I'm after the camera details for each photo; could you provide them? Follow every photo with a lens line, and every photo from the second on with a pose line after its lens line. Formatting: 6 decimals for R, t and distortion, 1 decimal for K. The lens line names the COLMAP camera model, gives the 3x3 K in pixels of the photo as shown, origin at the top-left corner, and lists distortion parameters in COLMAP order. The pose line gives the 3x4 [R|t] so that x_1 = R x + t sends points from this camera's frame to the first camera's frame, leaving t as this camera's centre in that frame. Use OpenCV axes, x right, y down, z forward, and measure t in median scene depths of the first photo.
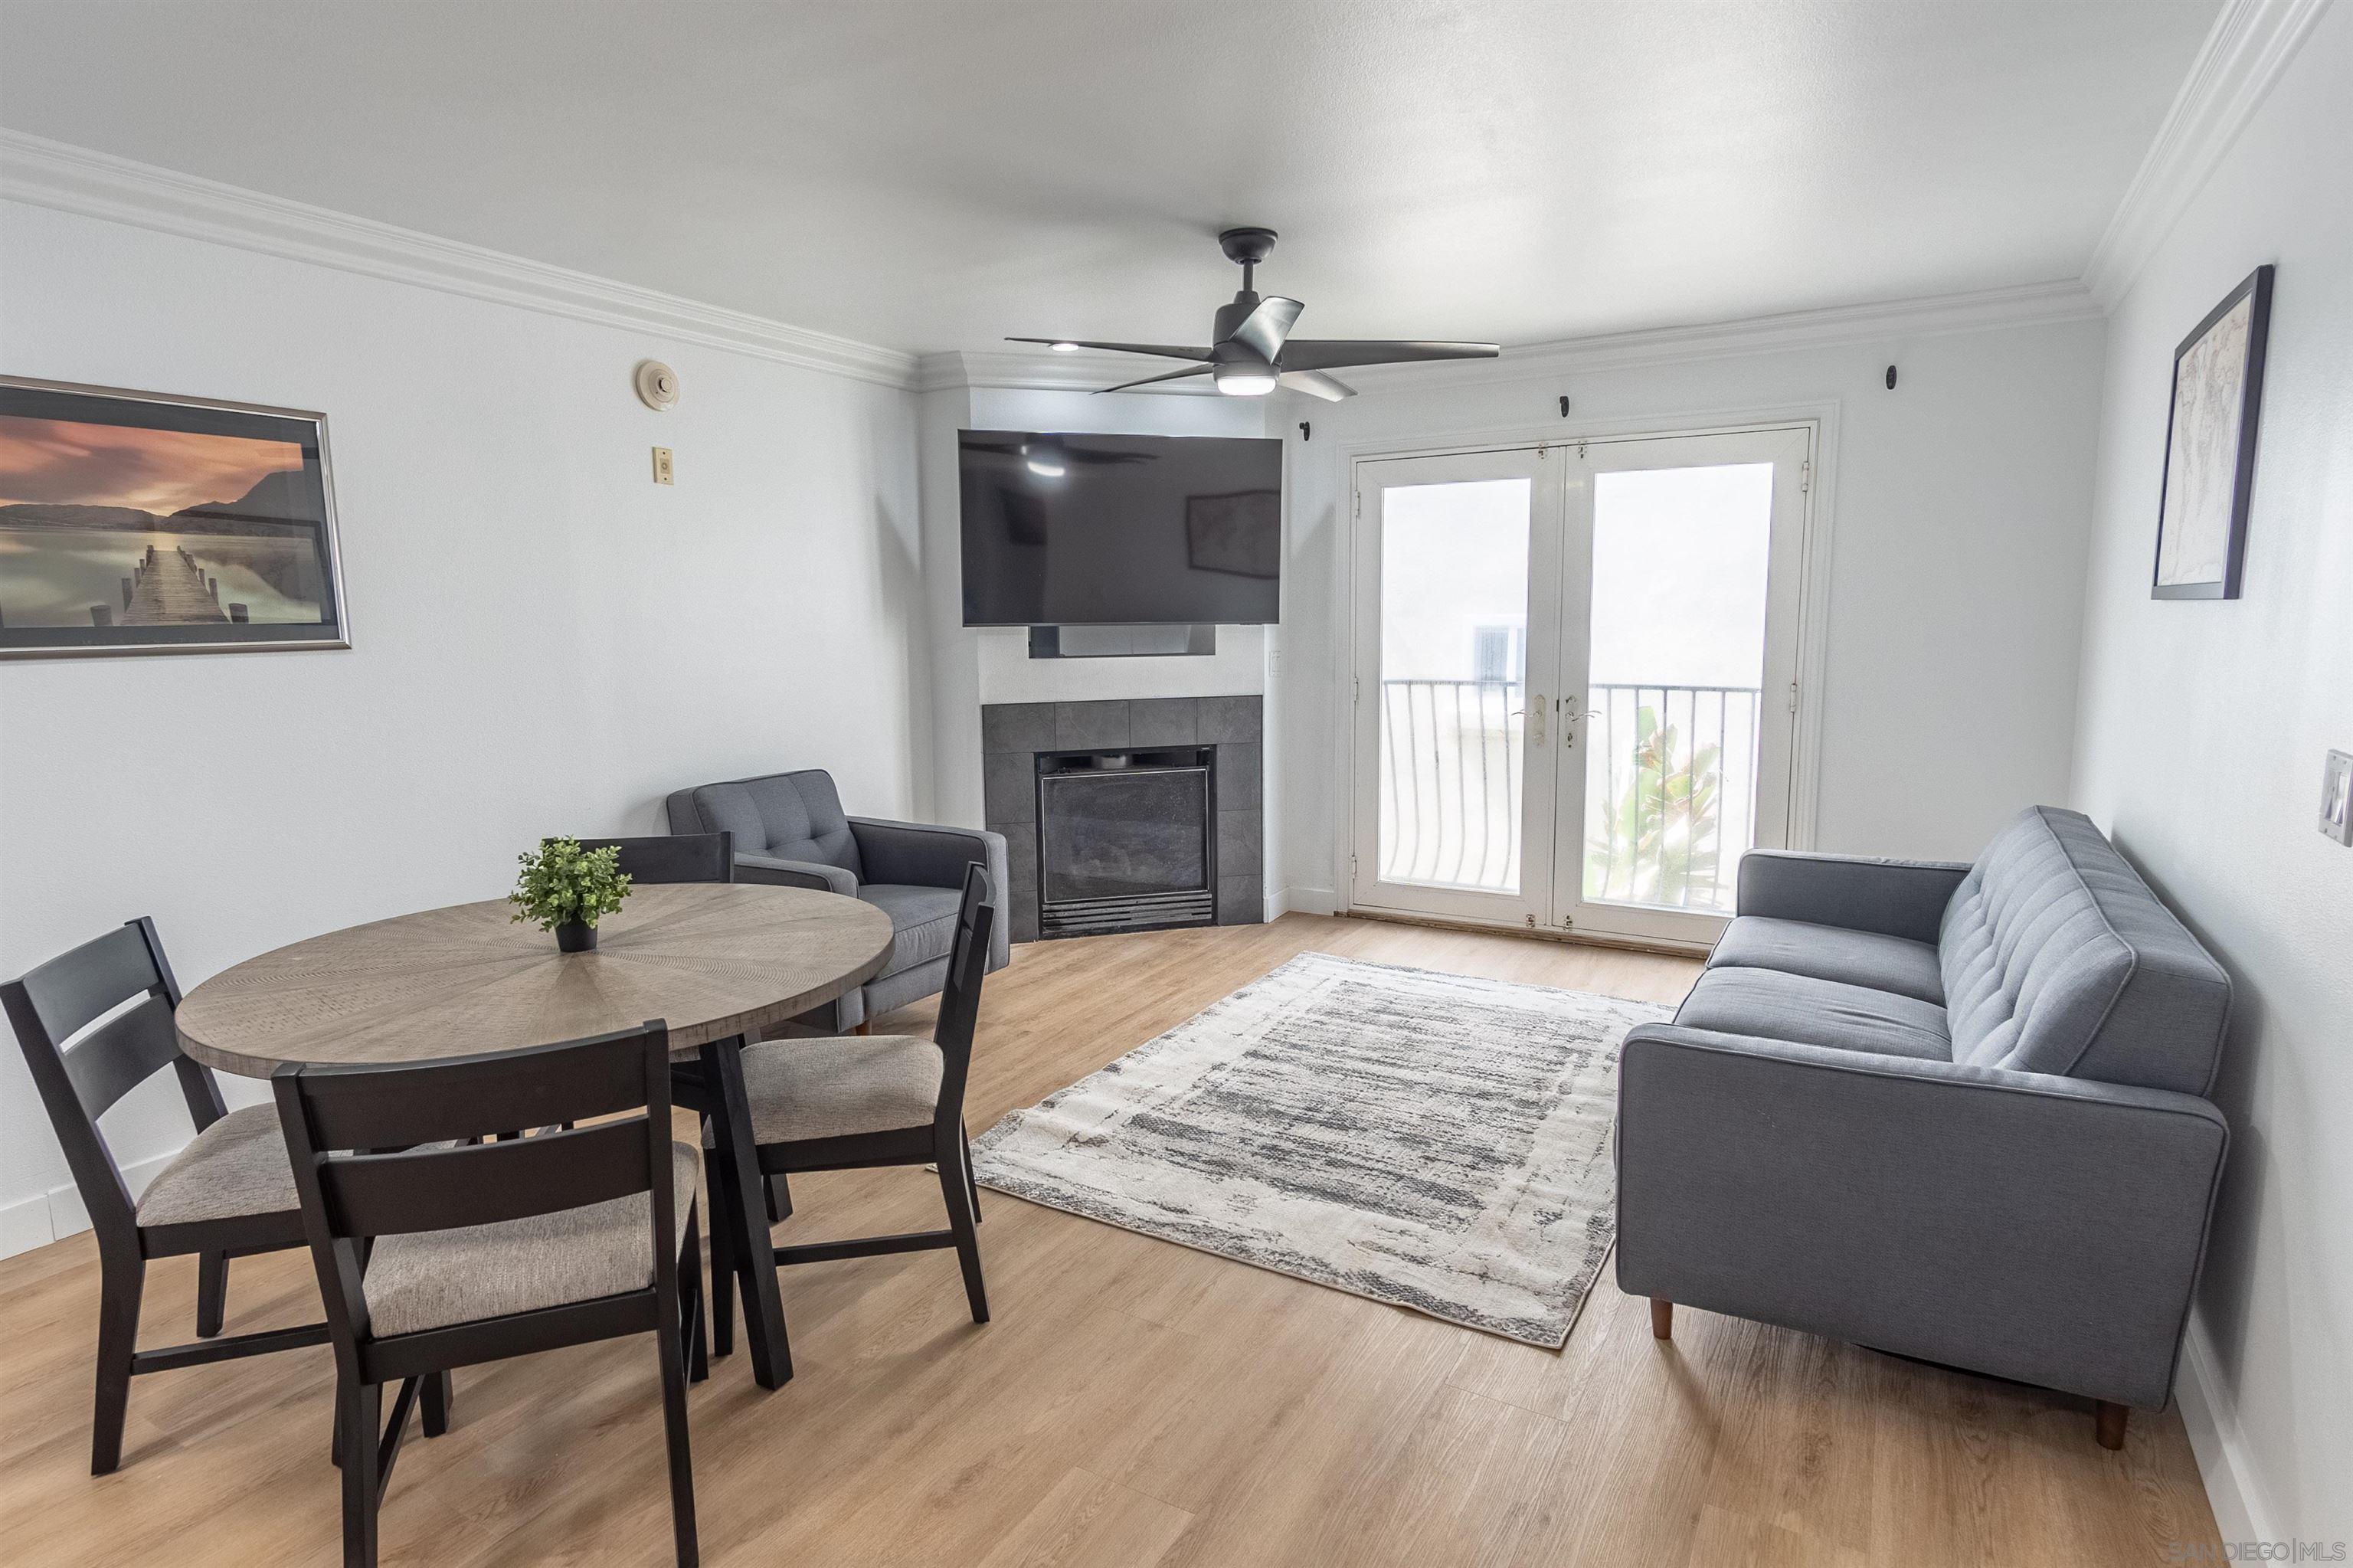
lens RADIAL K [[1258.7, 0, 1176.7], [0, 1258.7, 783.1], [0, 0, 1]] dist [0.007838, 0.002679]
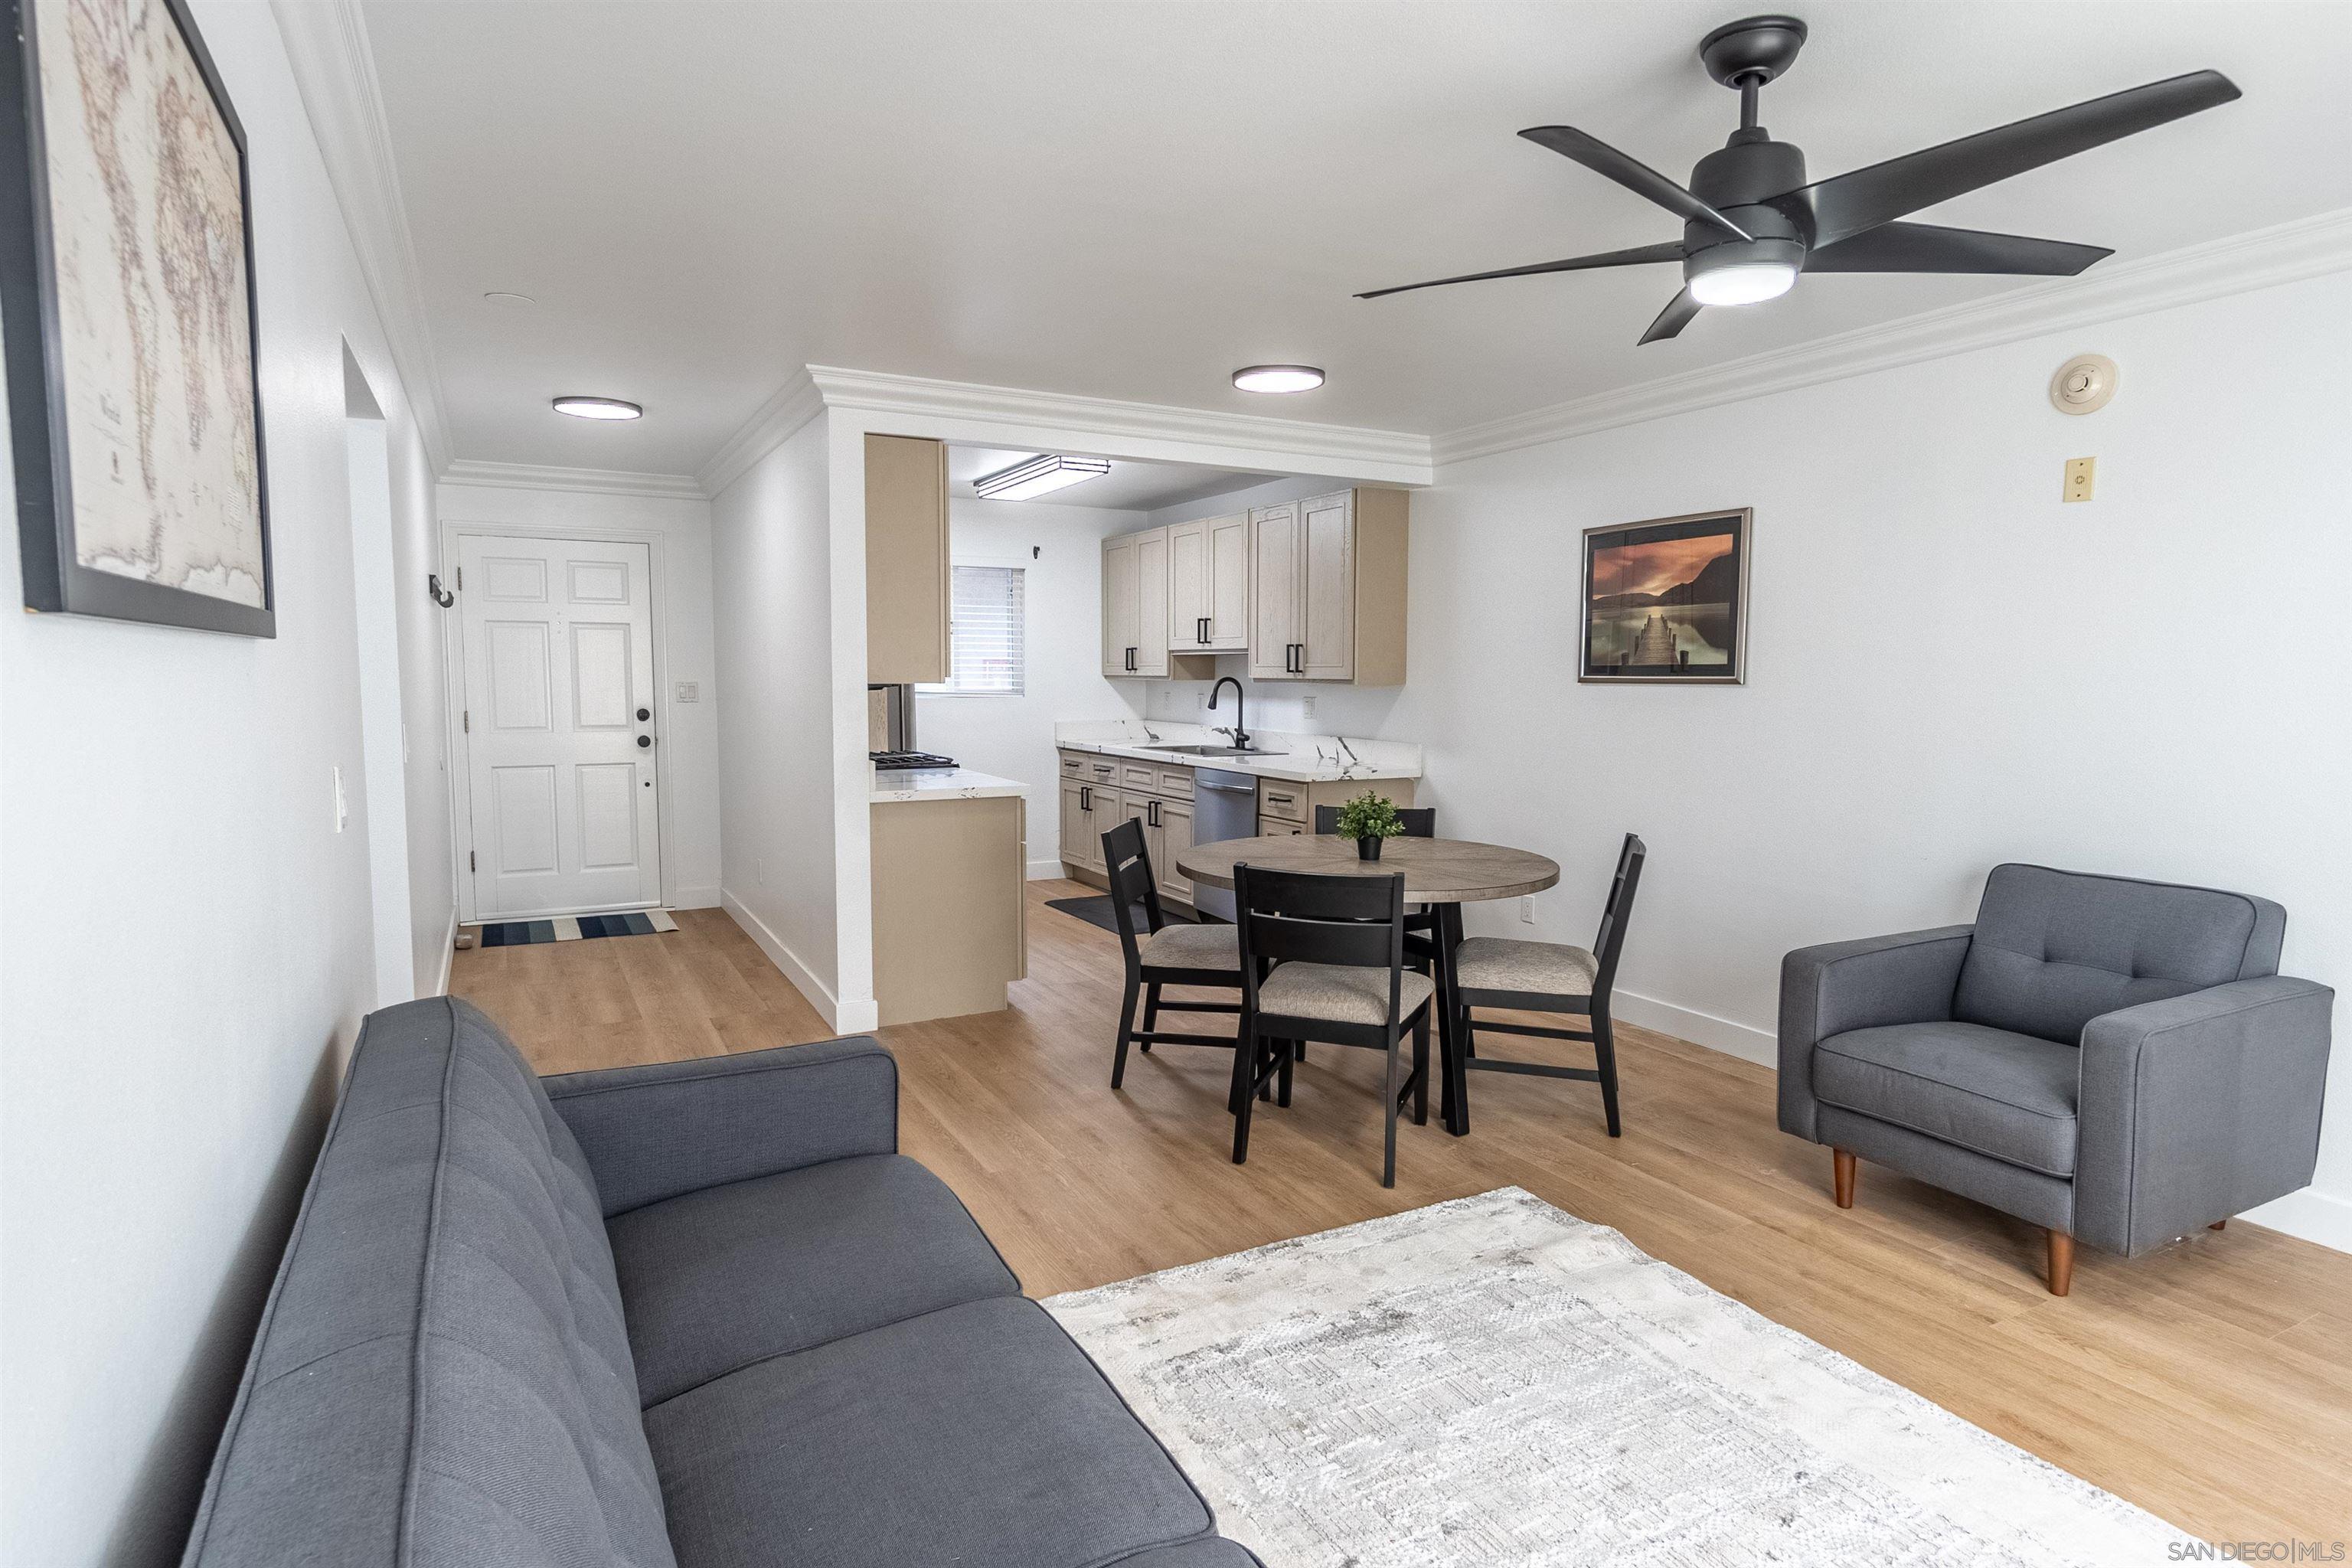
lens RADIAL K [[1258.1, 0, 1143.3], [0, 1258.1, 770.2], [0, 0, 1]] dist [0.007838, 0.002679]
pose [[-0.548764, 0.079783, -0.832161, 0.839257], [-0.111137, 0.979637, 0.167211, -0.182269], [0.828557, 0.184243, -0.528723, 1.288899]]
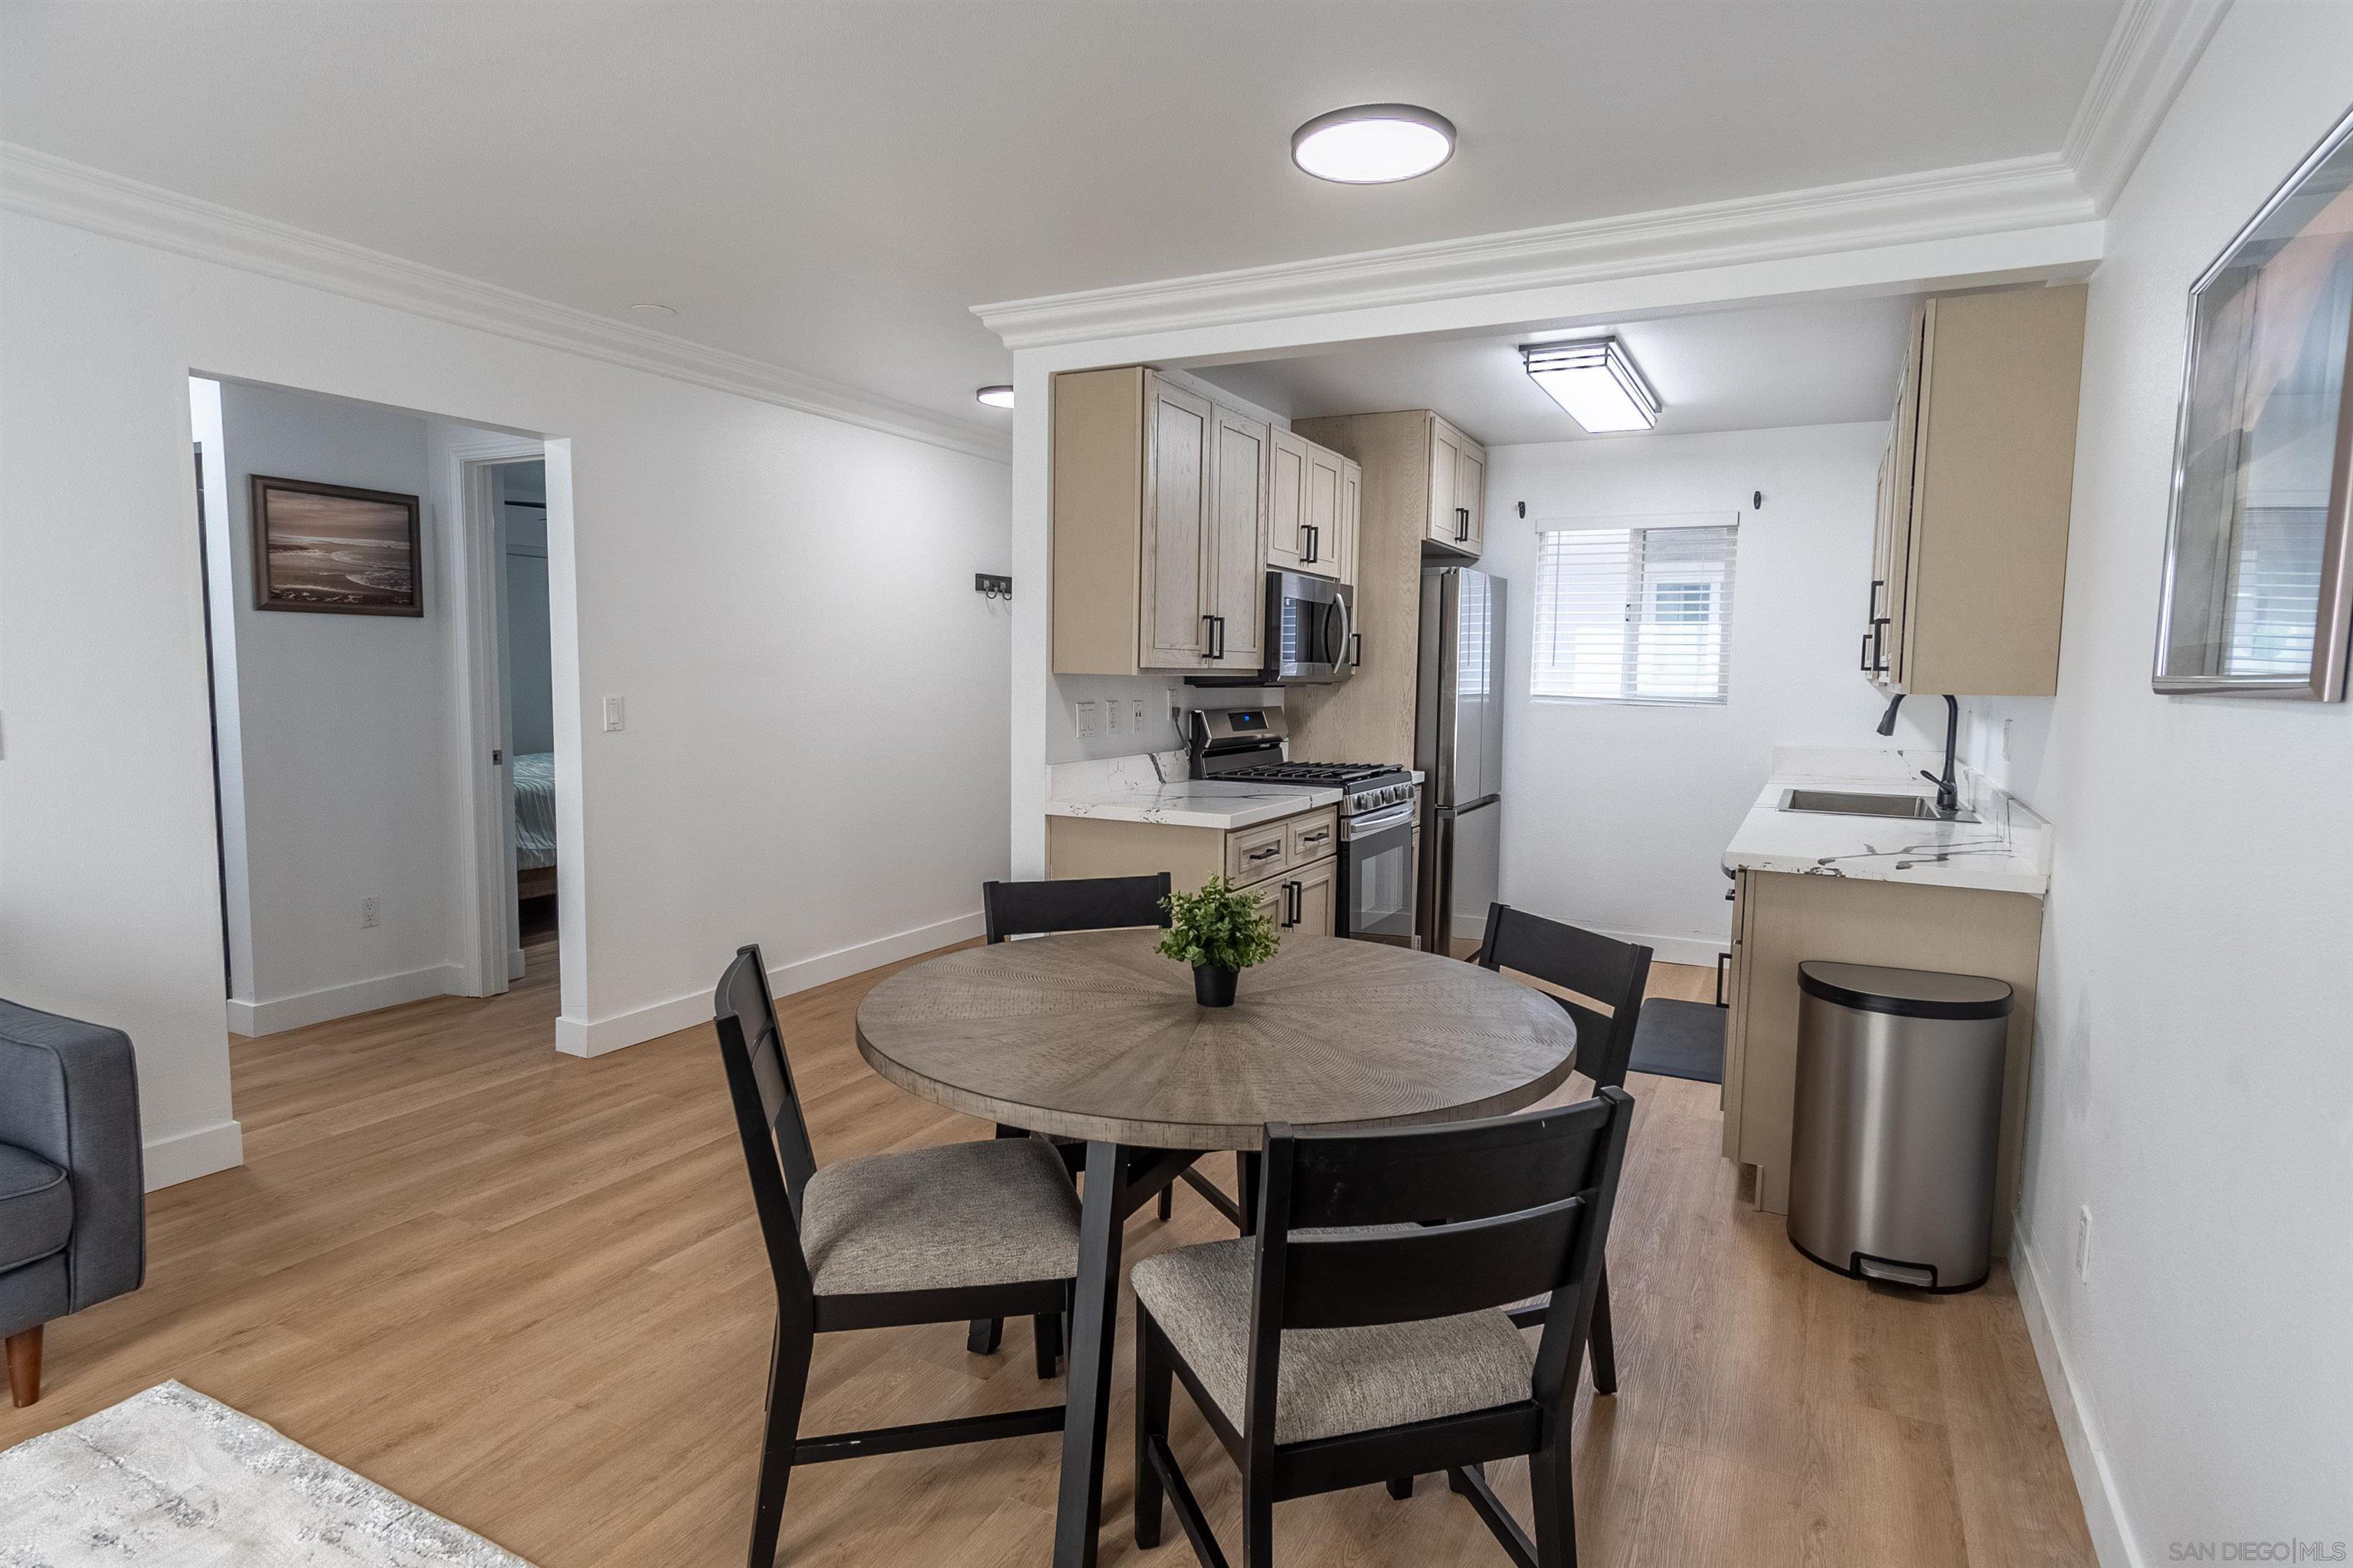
lens RADIAL K [[1258.7, 0, 1158.6], [0, 1258.7, 774.5], [0, 0, 1]] dist [0.007838, 0.002679]
pose [[-0.999425, 0.002088, -0.033843, -0.324844], [-0.005564, 0.974470, 0.224450, -0.181099], [0.033447, 0.224509, -0.973898, 1.465493]]
